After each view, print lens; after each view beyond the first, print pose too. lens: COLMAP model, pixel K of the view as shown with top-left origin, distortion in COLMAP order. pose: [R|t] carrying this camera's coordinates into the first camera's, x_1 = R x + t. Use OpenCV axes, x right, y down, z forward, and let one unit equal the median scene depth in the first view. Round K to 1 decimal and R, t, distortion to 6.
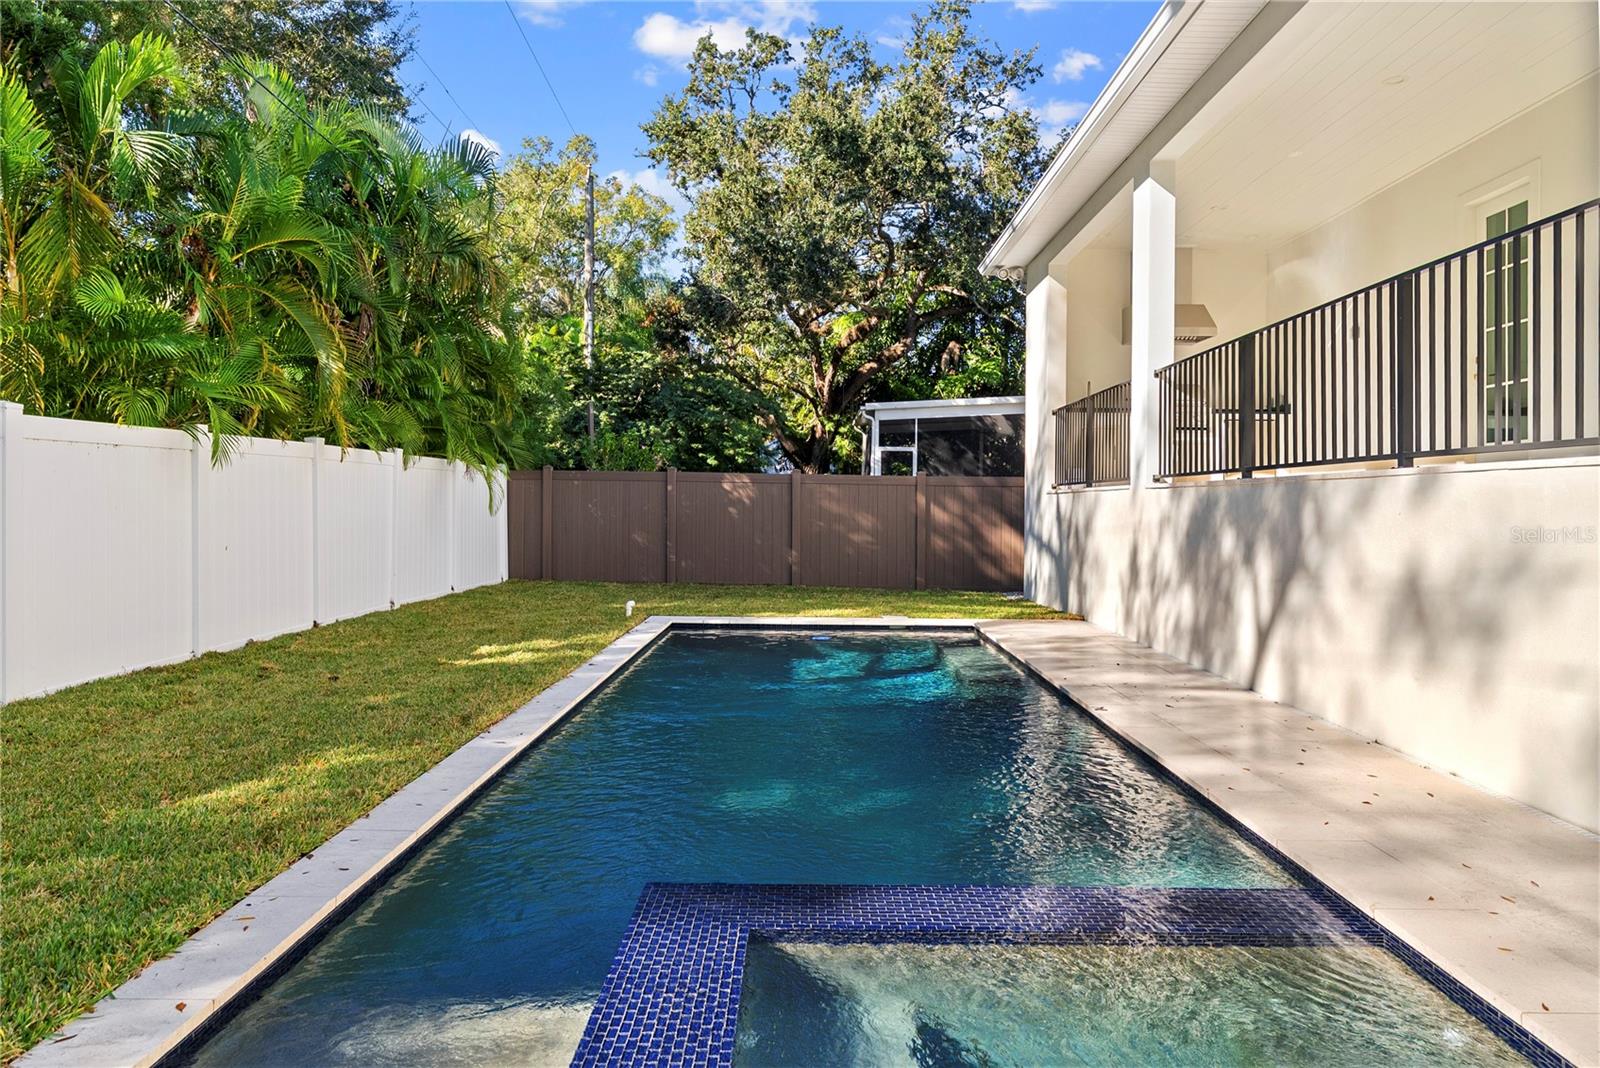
lens RADIAL K [[1019.7, 0, 802.4], [0, 1019.7, 506.8], [0, 0, 1]] dist [0.019447, -0.003754]
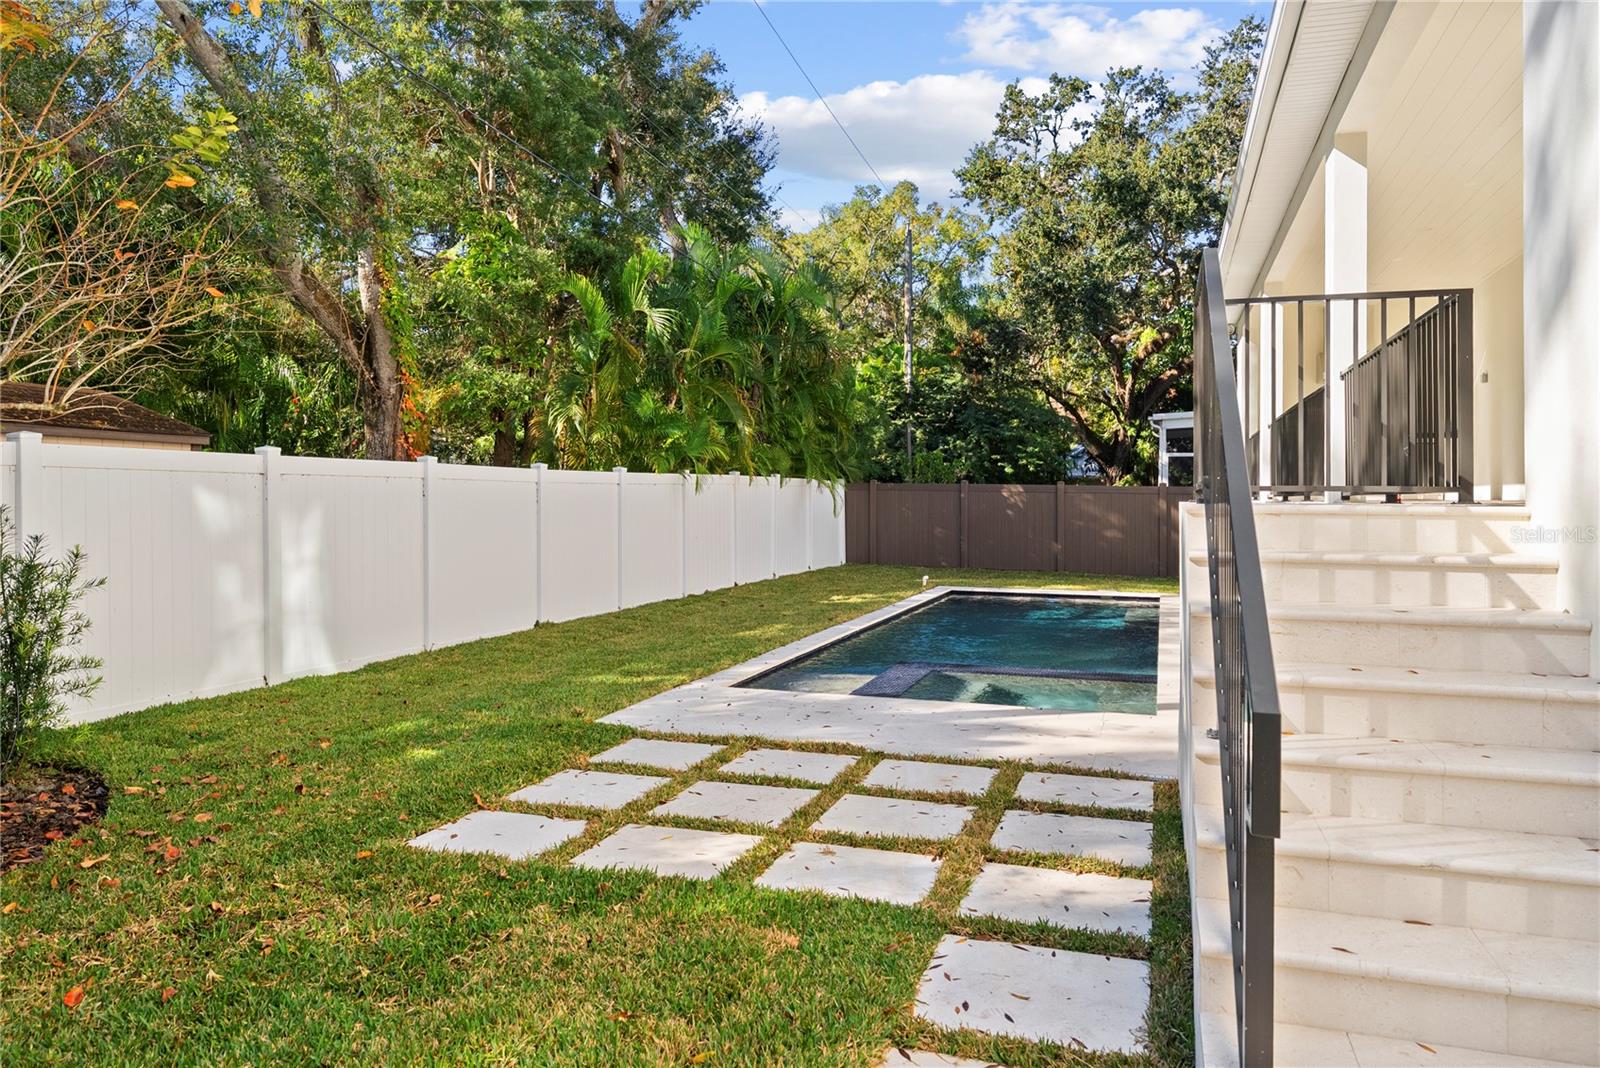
lens RADIAL K [[1079.4, 0, 799.5], [0, 1079.4, 526.9], [0, 0, 1]] dist [0.002077, 0.008052]
pose [[0.949800, 0.003062, -0.312842, 0.072454], [0.004304, 0.999730, 0.022851, -0.007563], [0.312828, -0.023051, 0.949530, -0.268464]]
